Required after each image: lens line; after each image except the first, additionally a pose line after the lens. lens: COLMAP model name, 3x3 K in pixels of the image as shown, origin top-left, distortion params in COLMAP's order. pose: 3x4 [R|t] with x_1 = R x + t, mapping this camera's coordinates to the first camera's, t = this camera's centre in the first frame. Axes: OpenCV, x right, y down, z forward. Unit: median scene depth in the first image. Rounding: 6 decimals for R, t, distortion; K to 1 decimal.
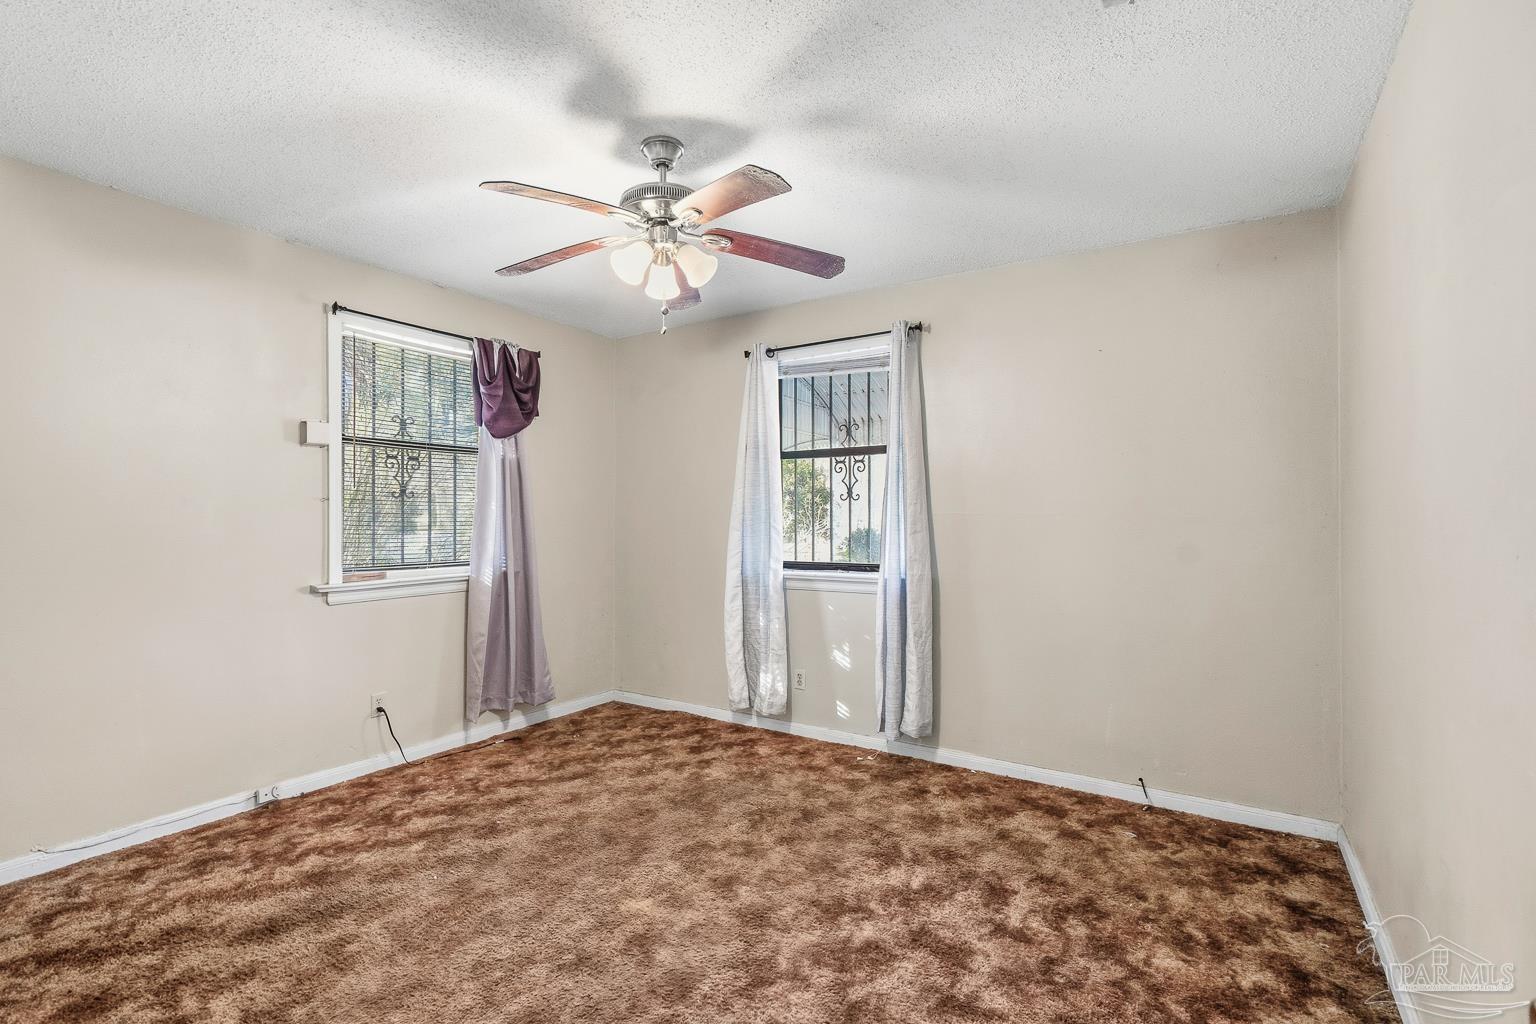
lens RADIAL K [[707.0, 0, 769.7], [0, 707.0, 511.4], [0, 0, 1]] dist [-0.010004, 0.004434]
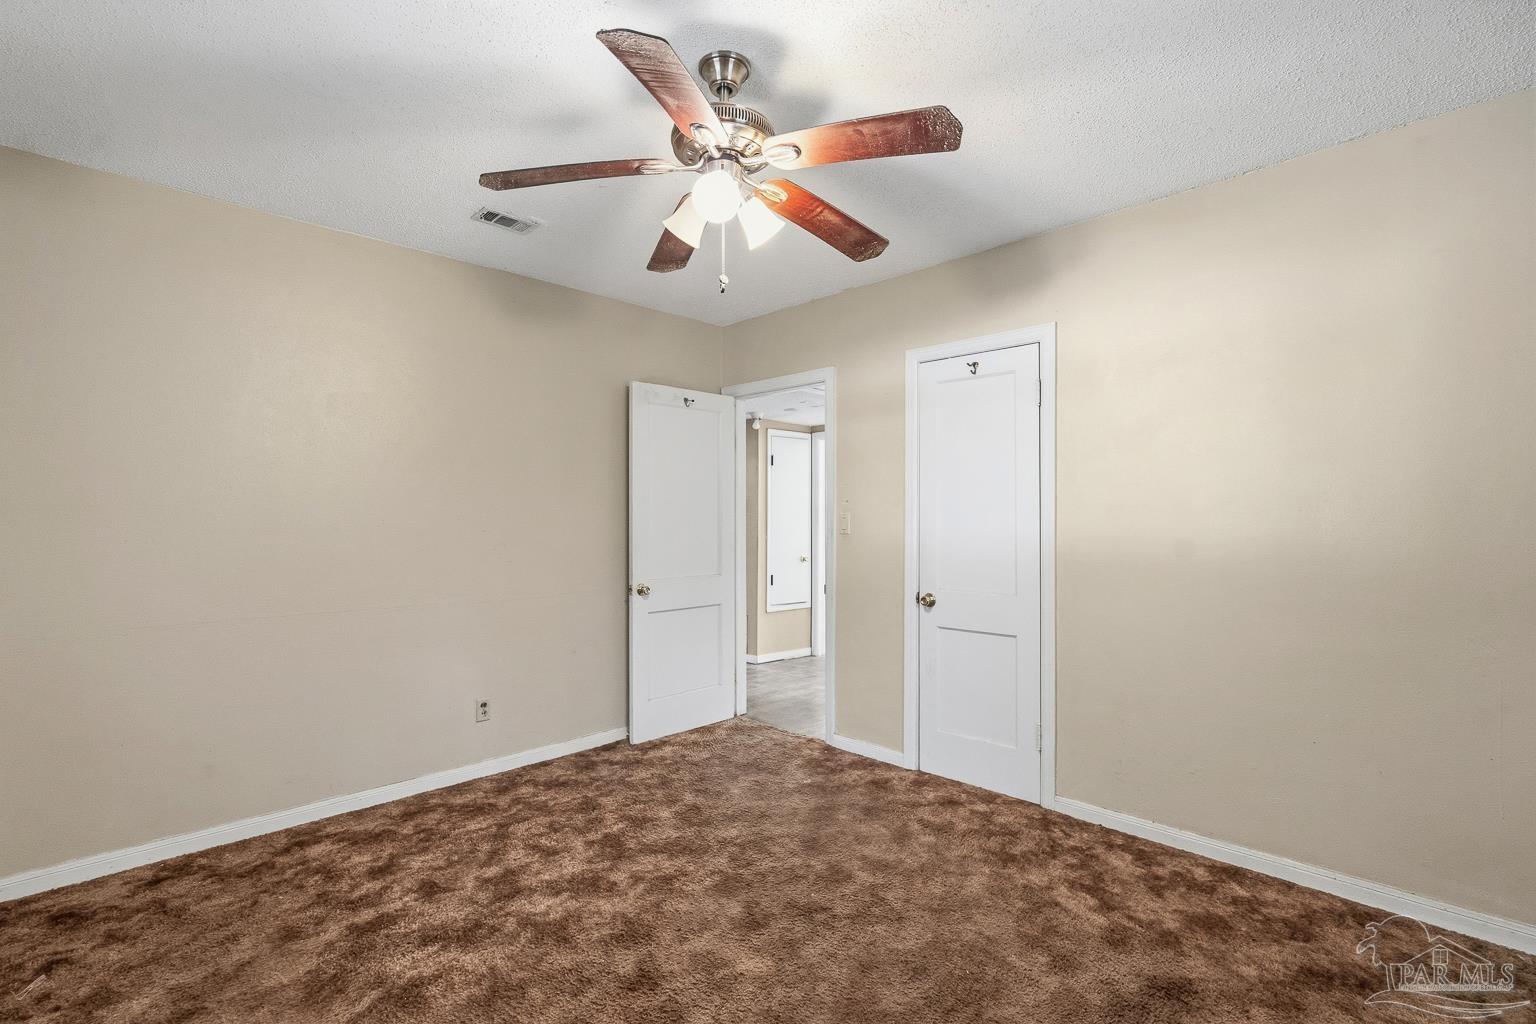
lens RADIAL K [[707.0, 0, 768.5], [0, 707.0, 517.6], [0, 0, 1]] dist [-0.010004, 0.004434]
pose [[-0.976744, 0.000374, 0.214407, -0.410357], [-0.002433, 0.999915, -0.012826, 0.023380], [-0.214393, -0.013050, -0.976660, 1.938081]]
